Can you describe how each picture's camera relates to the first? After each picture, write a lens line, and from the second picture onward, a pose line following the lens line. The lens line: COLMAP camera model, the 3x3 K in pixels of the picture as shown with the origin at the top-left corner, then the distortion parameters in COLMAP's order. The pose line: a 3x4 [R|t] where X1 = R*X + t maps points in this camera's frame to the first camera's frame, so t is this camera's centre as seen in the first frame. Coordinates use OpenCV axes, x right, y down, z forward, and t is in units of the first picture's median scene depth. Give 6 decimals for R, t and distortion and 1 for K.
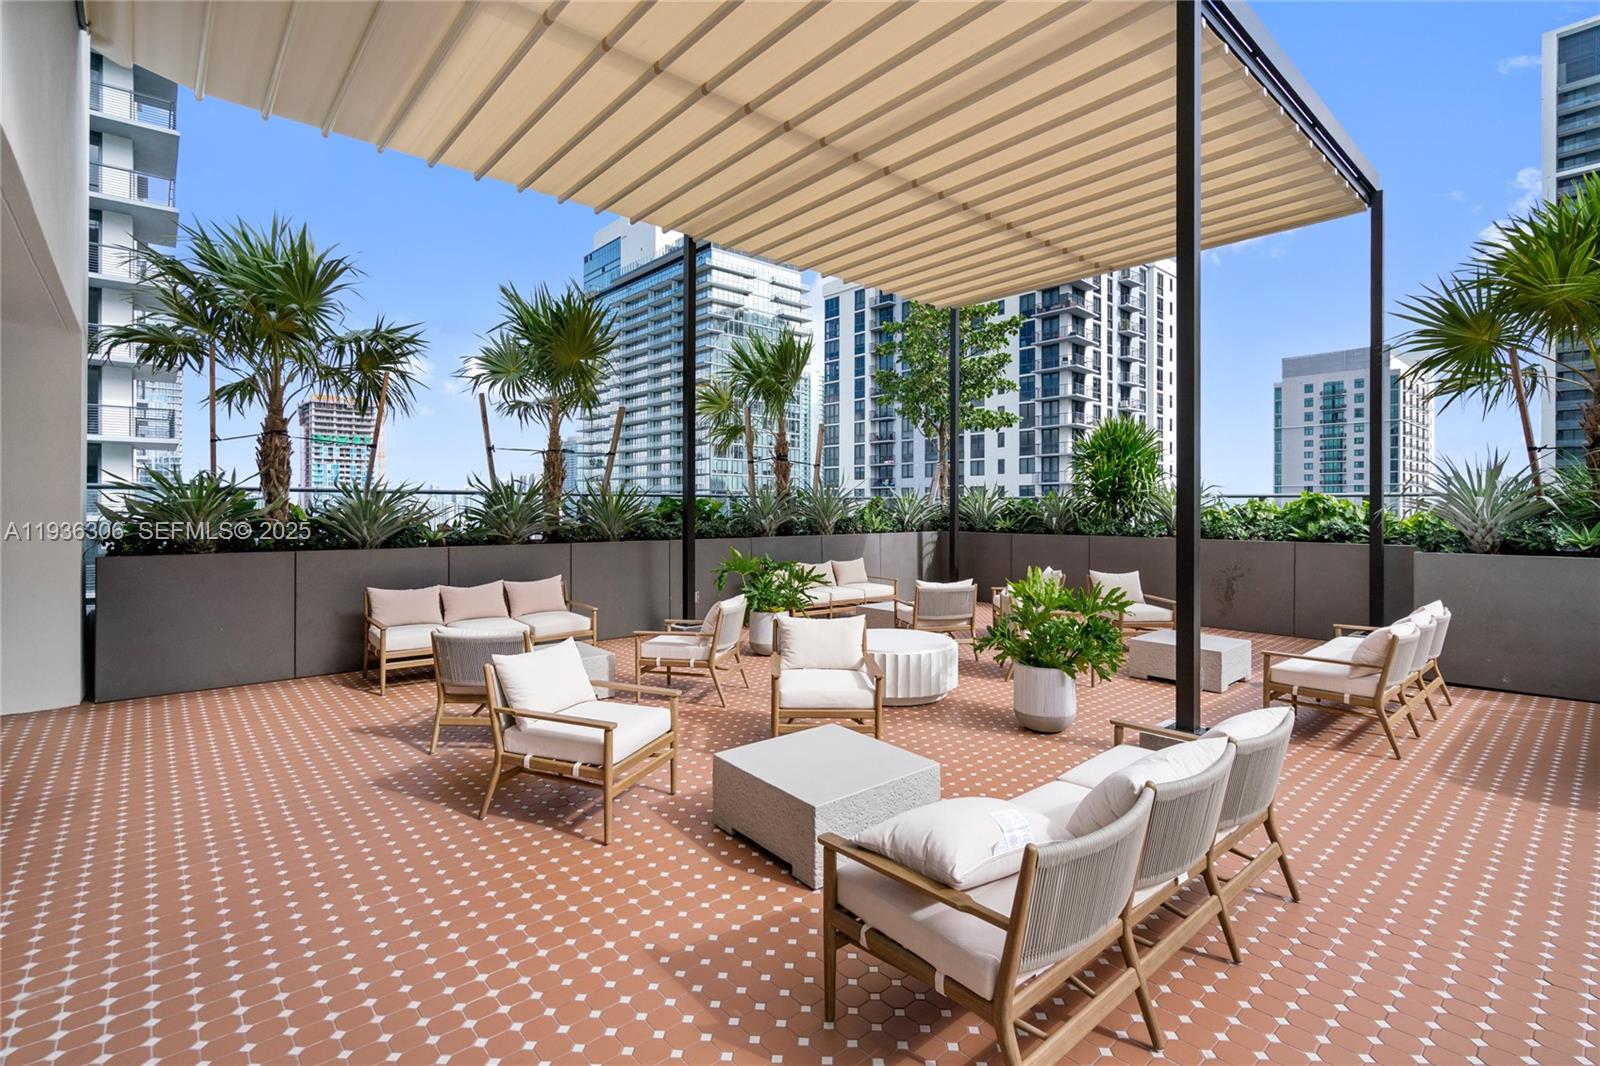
lens RADIAL K [[743.6, 0, 800.1], [0, 743.6, 523.8], [0, 0, 1]] dist [-0.006069, 0.002653]
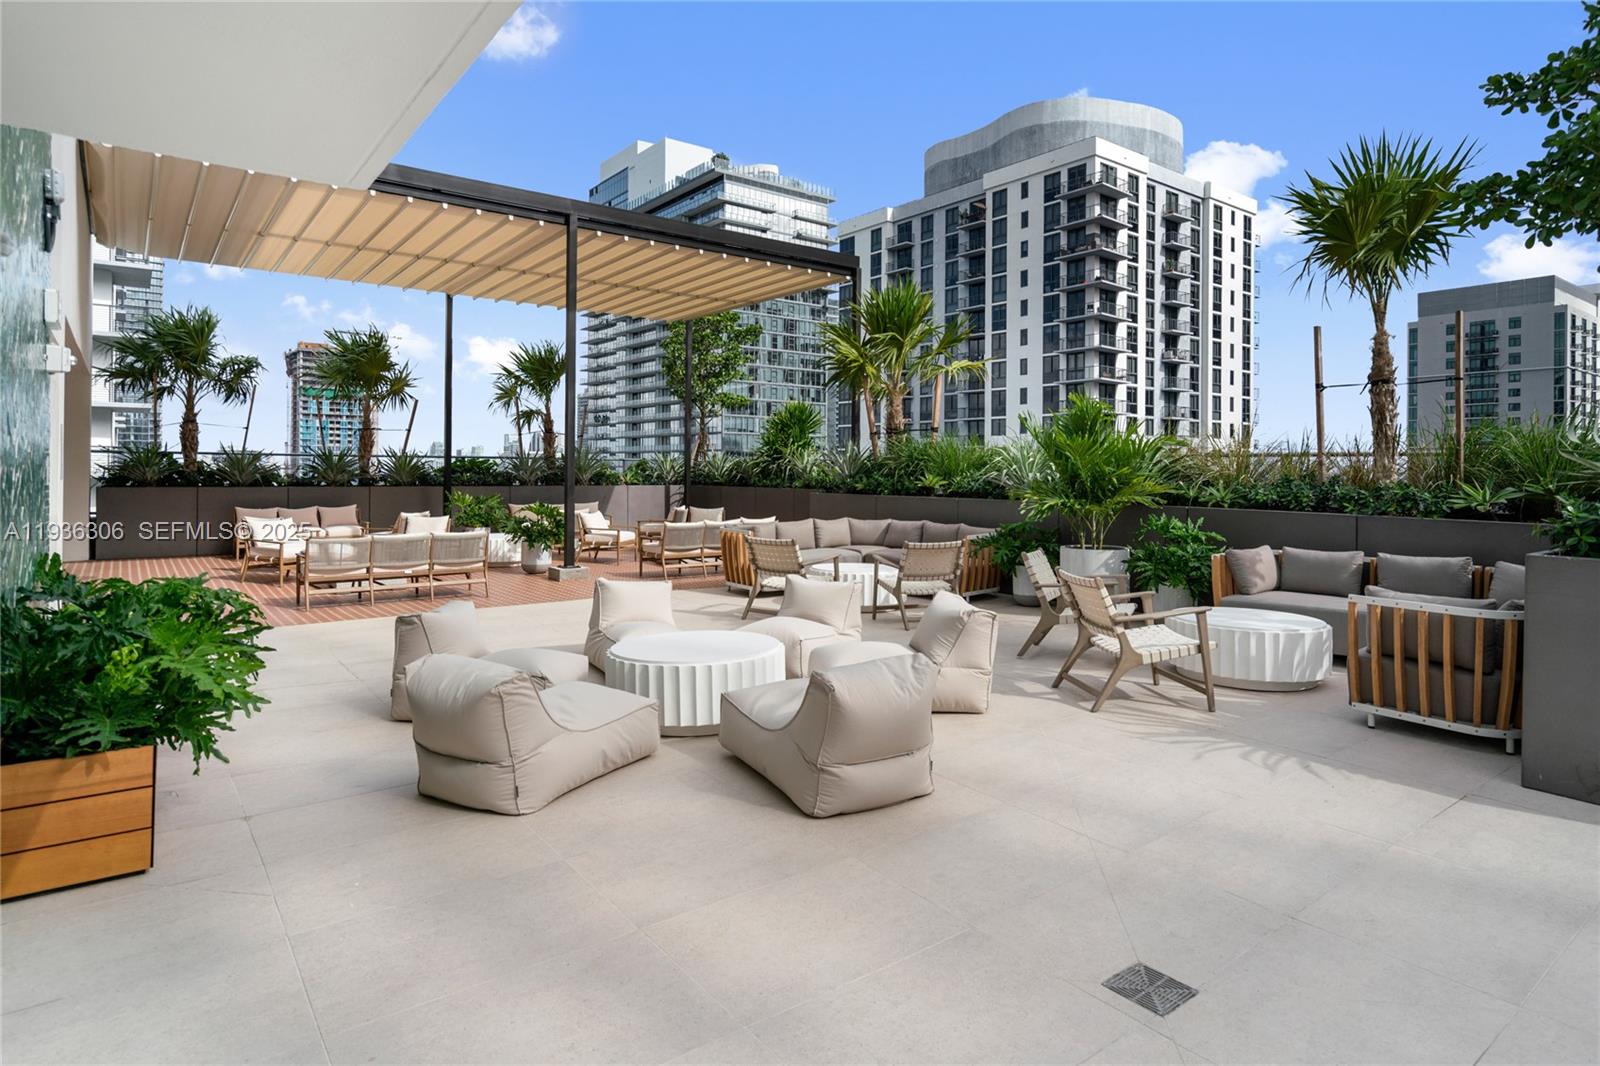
lens RADIAL K [[896.7, 0, 810.5], [0, 896.7, 491.0], [0, 0, 1]] dist [0.008561, 0.001427]
pose [[0.997340, 0.007106, -0.072538, 0.093890], [-0.007078, 0.999975, 0.000639, 0.003306], [0.072540, -0.000124, 0.997365, -0.105075]]
